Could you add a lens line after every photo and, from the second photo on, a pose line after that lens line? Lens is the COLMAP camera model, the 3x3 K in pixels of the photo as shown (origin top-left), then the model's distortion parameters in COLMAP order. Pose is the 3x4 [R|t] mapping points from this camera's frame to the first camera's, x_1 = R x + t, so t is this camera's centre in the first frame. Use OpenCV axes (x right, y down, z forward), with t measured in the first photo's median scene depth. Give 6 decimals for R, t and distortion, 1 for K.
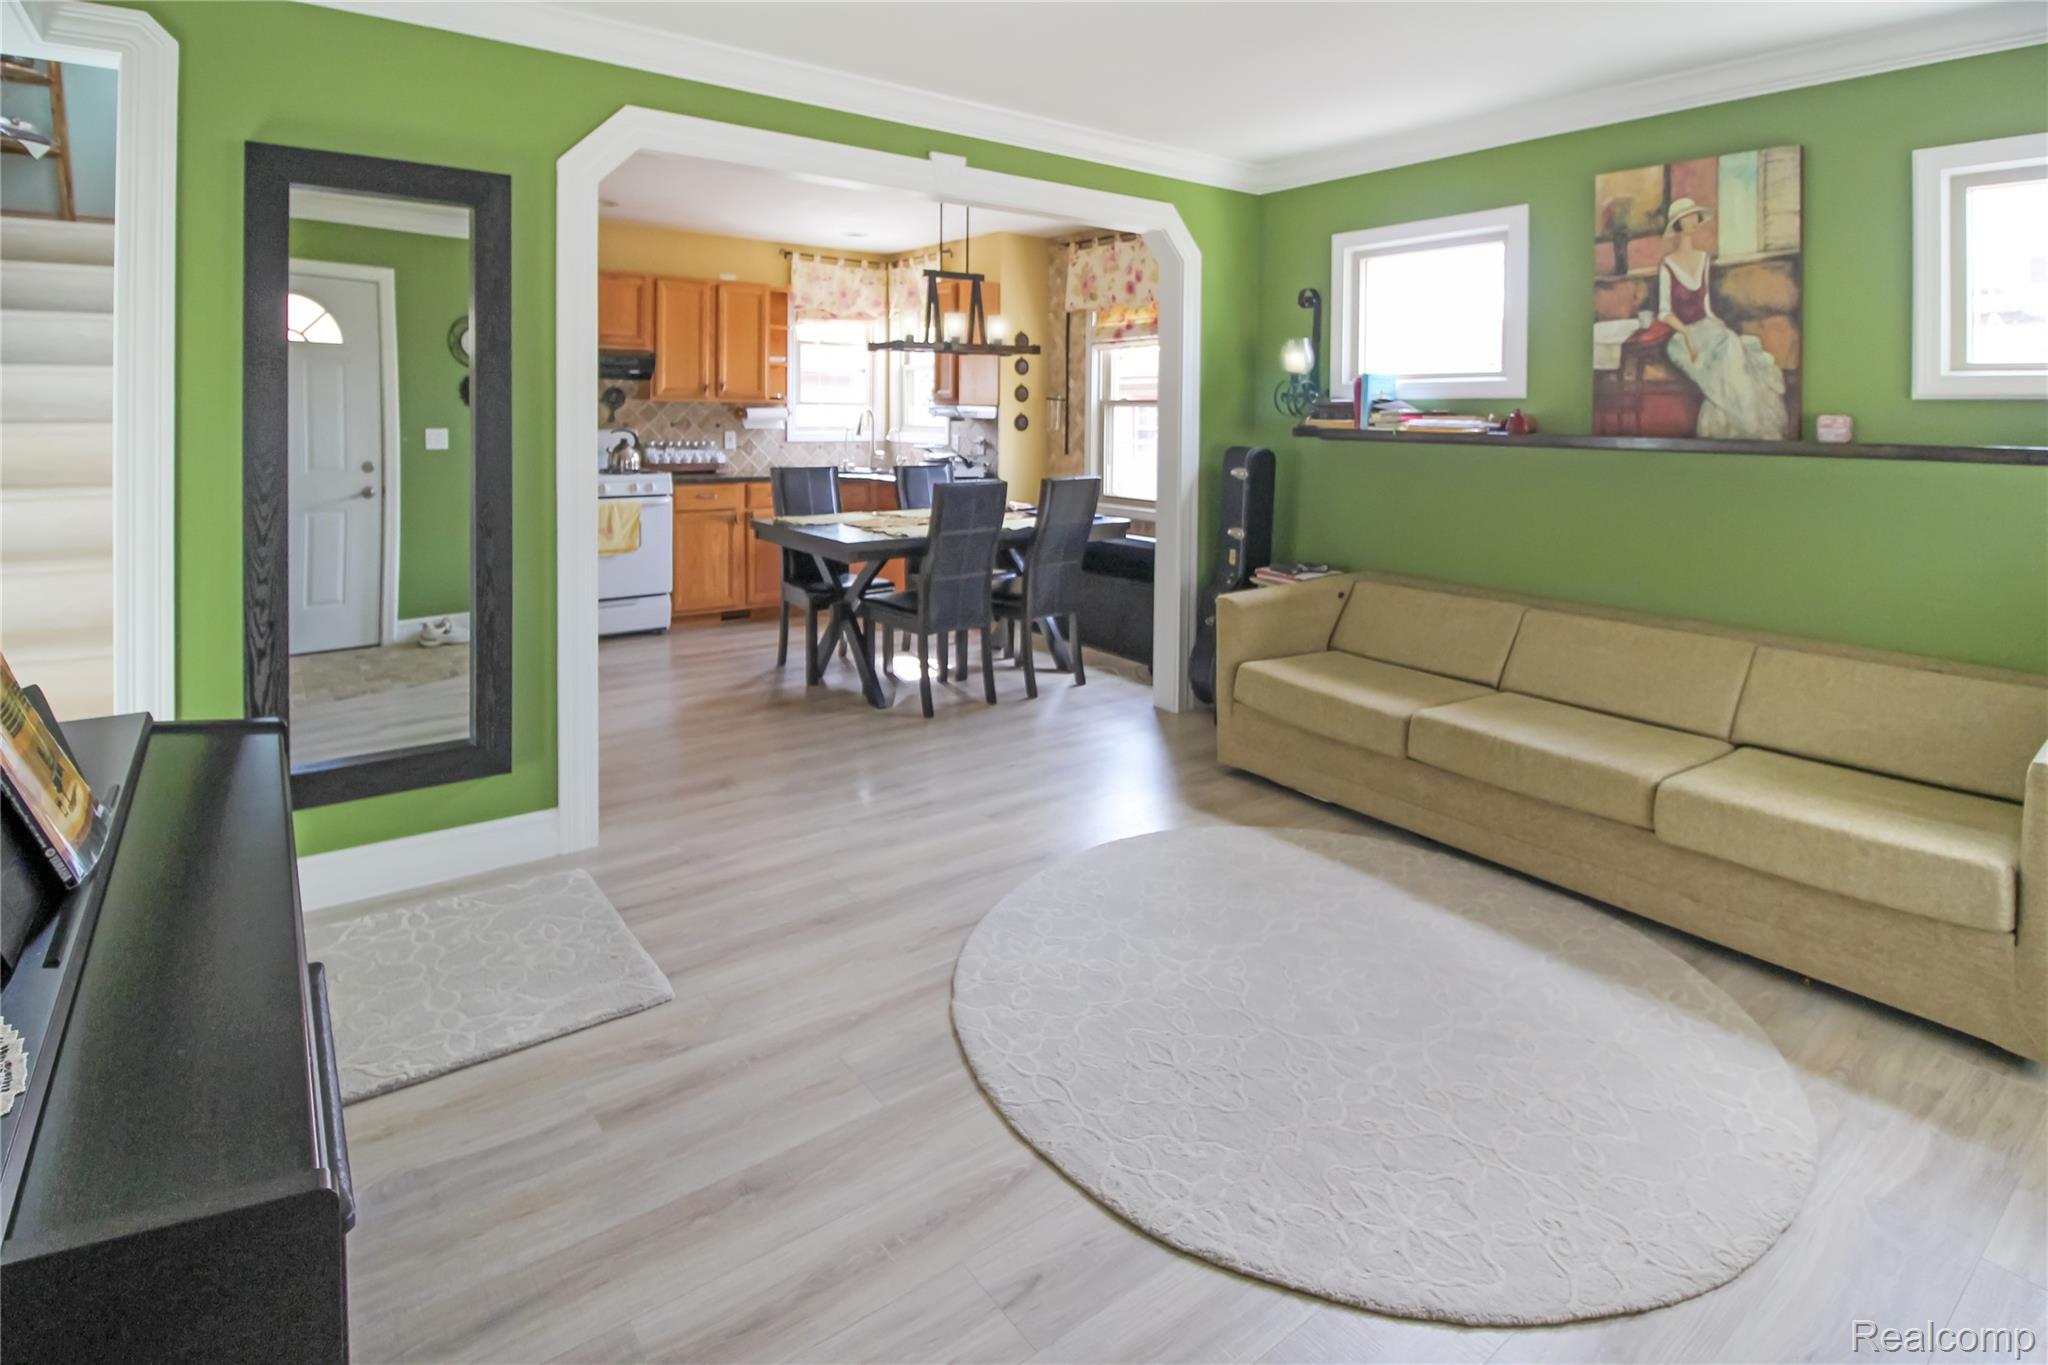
lens RADIAL K [[1059.6, 0, 1035.7], [0, 1059.6, 440.9], [0, 0, 1]] dist [-0.011634, -0.000133]
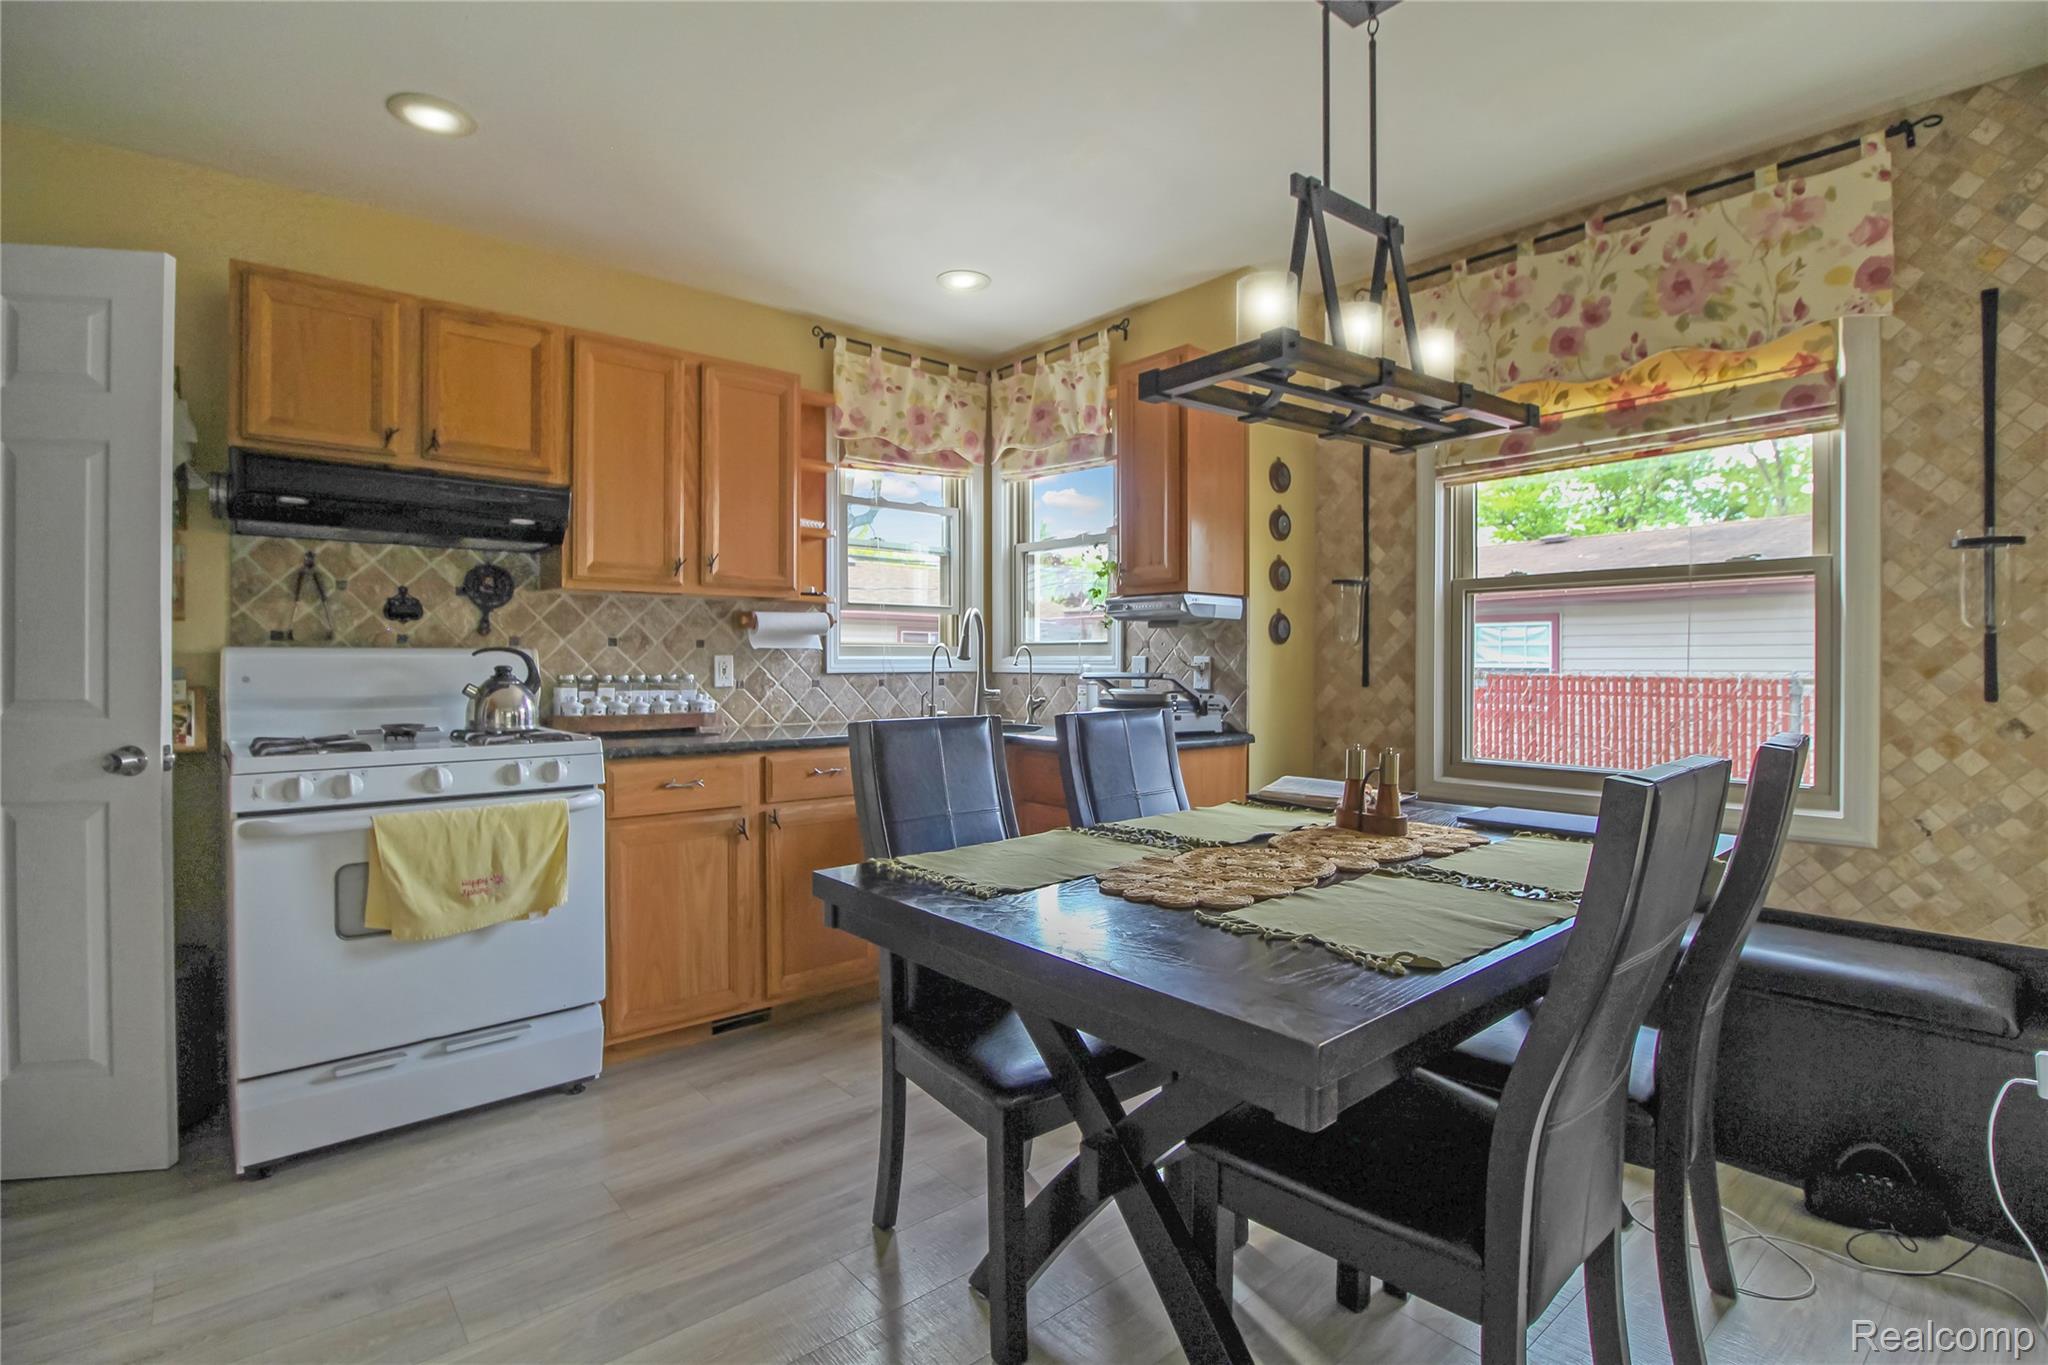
lens RADIAL K [[980.7, 0, 1054.6], [0, 980.7, 657.6], [0, 0, 1]] dist [-0.008806, -0.002494]
pose [[0.997489, -0.013191, 0.069580, -0.178783], [0.015247, 0.999460, -0.029094, 0.011022], [-0.069158, 0.030082, 0.997152, 0.564984]]
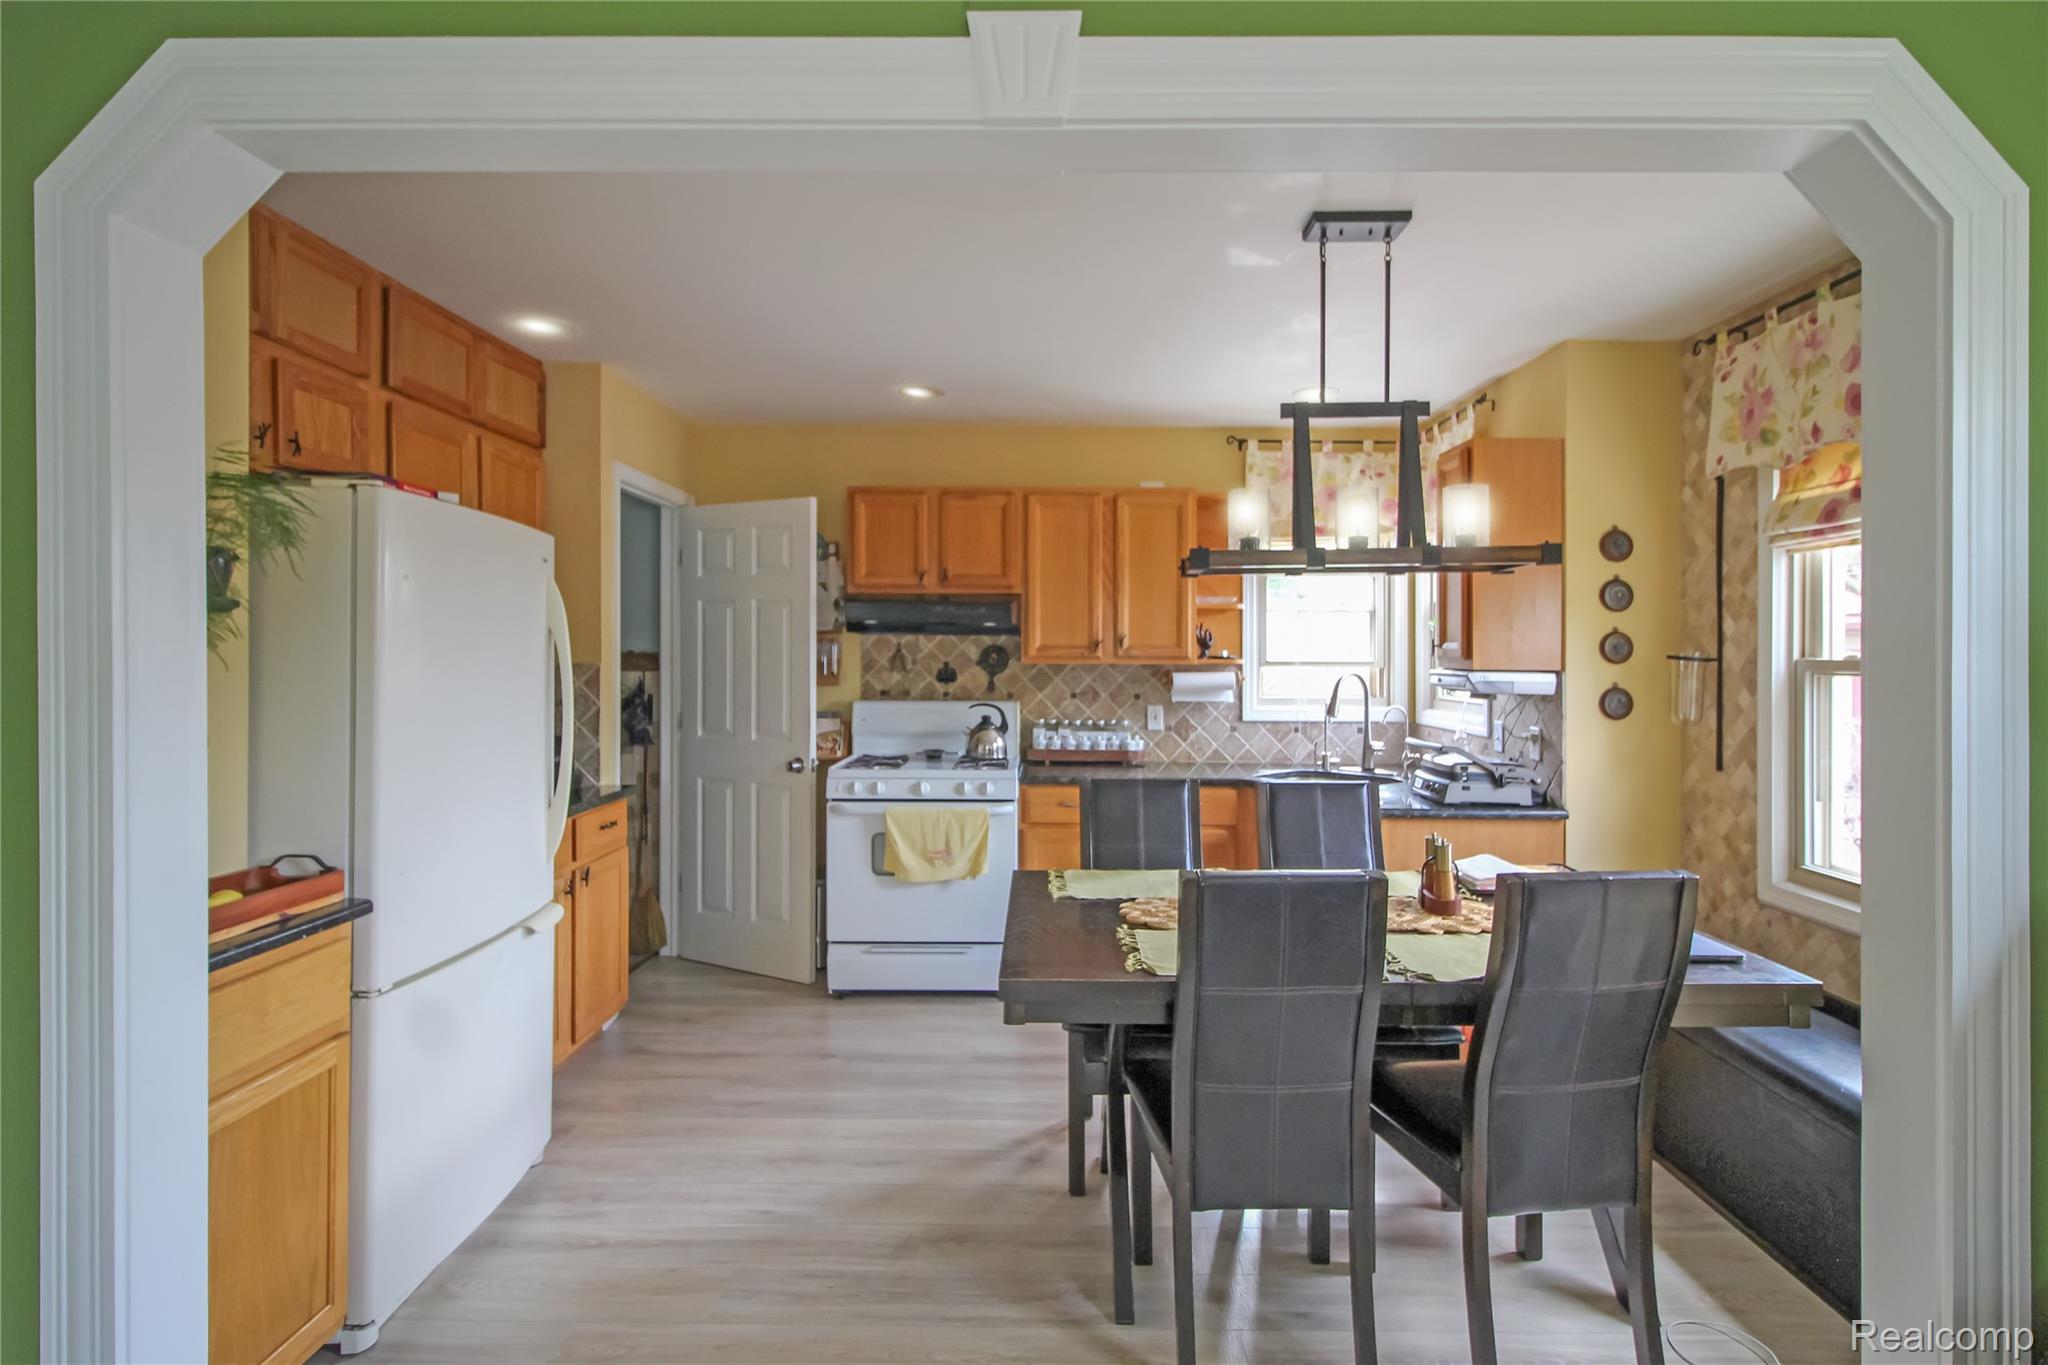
lens RADIAL K [[1062.5, 0, 1025.1], [0, 1062.5, 657.0], [0, 0, 1]] dist [0.000515, -0.000344]
pose [[0.786658, -0.004990, -0.617368, 0.088113], [-0.013065, 0.999609, -0.024726, -0.025718], [0.617250, 0.027517, 0.786285, 0.455516]]
